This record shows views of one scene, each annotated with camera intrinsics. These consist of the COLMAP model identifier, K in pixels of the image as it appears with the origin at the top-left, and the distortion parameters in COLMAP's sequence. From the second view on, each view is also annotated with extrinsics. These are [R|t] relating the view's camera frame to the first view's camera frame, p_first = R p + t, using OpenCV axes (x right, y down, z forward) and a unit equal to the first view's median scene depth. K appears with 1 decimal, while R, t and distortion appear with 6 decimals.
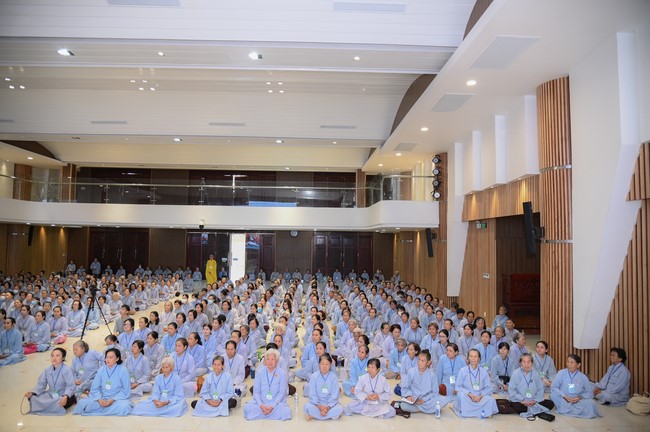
lens RADIAL K [[454.0, 0, 324.7], [0, 454.0, 219.2], [0, 0, 1]] dist [-0.058840, -0.000359]
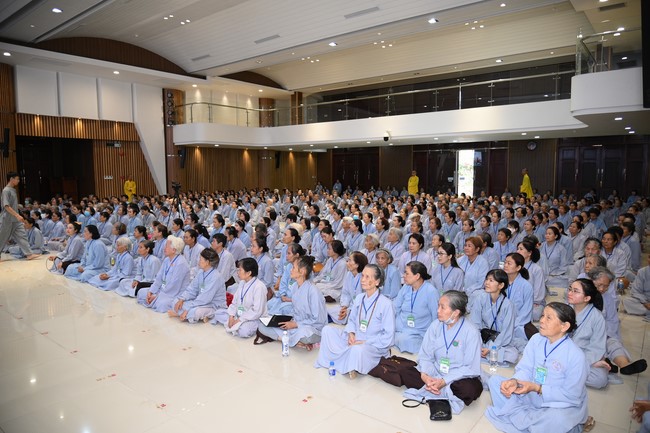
lens RADIAL K [[454.0, 0, 323.5], [0, 454.0, 216.7], [0, 0, 1]] dist [-0.058840, -0.000359]
pose [[0.751000, 0.037967, -0.659210, 0.213309], [0.052354, 0.991779, 0.116765, 0.051673], [0.658223, -0.122203, 0.742838, 0.172752]]
